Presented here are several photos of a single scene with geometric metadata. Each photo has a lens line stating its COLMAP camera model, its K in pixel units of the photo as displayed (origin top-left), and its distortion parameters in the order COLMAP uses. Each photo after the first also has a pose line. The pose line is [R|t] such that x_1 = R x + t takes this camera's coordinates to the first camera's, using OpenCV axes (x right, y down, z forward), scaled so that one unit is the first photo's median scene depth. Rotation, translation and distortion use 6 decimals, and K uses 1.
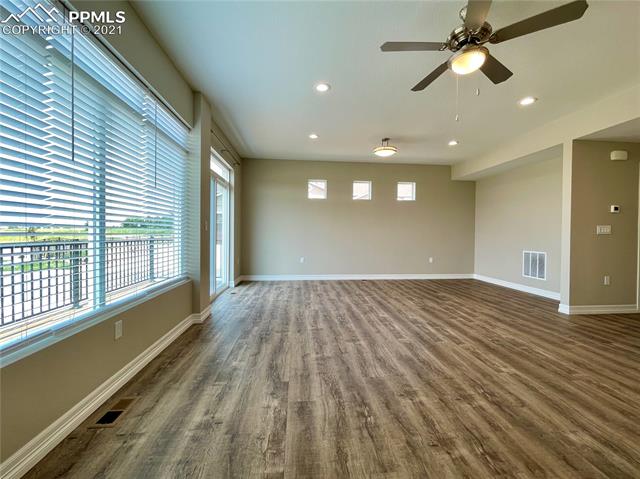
lens RADIAL K [[274.0, 0, 320.4], [0, 274.0, 236.4], [0, 0, 1]] dist [-0.002531, -0.000125]
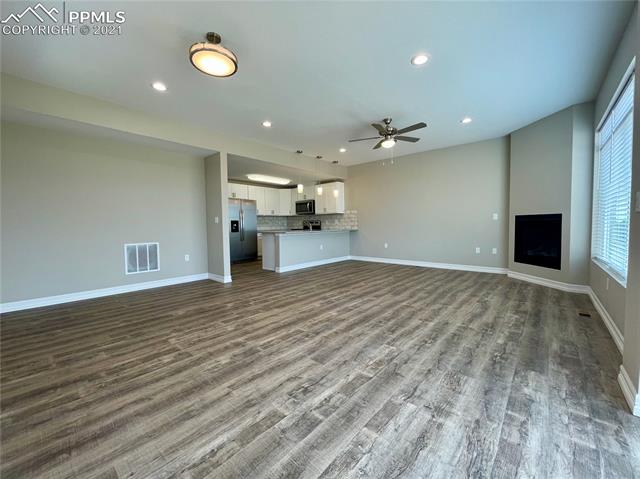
lens RADIAL K [[259.1, 0, 321.5], [0, 259.1, 236.9], [0, 0, 1]] dist [-0.001905, 0.000161]
pose [[-0.691842, -0.035046, 0.721198, -0.377371], [0.015723, 0.997853, 0.063573, -0.016867], [-0.721878, 0.055322, -0.689806, 1.739264]]
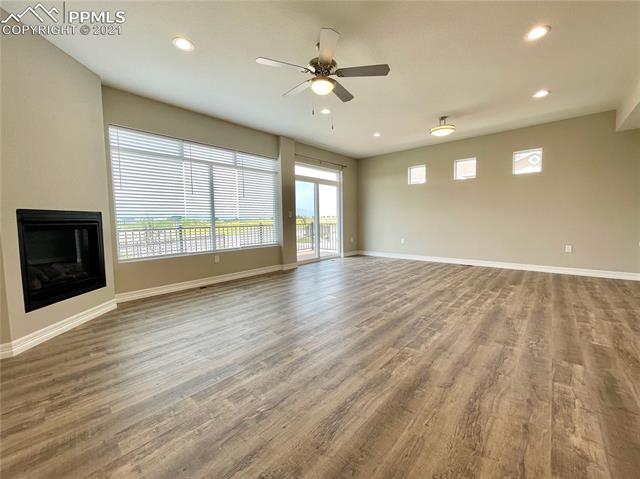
lens RADIAL K [[259.1, 0, 321.5], [0, 259.1, 236.9], [0, 0, 1]] dist [-0.001905, 0.000161]
pose [[0.682188, 0.031386, -0.730503, 0.900180], [0.012125, 0.998455, 0.054222, 0.015034], [0.731076, -0.045847, 0.680753, 0.064612]]
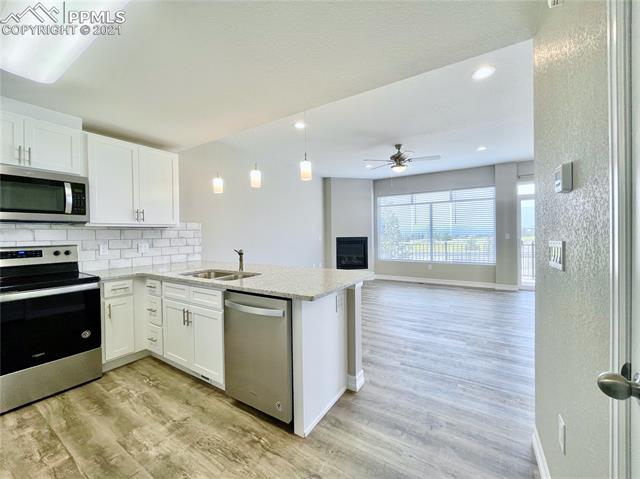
lens RADIAL K [[259.1, 0, 321.5], [0, 259.1, 236.9], [0, 0, 1]] dist [-0.001905, 0.000161]
pose [[-0.607312, 0.006300, -0.794439, 1.611662], [-0.002312, 0.999950, 0.009697, -0.050837], [0.794460, 0.007726, -0.607267, 1.096509]]
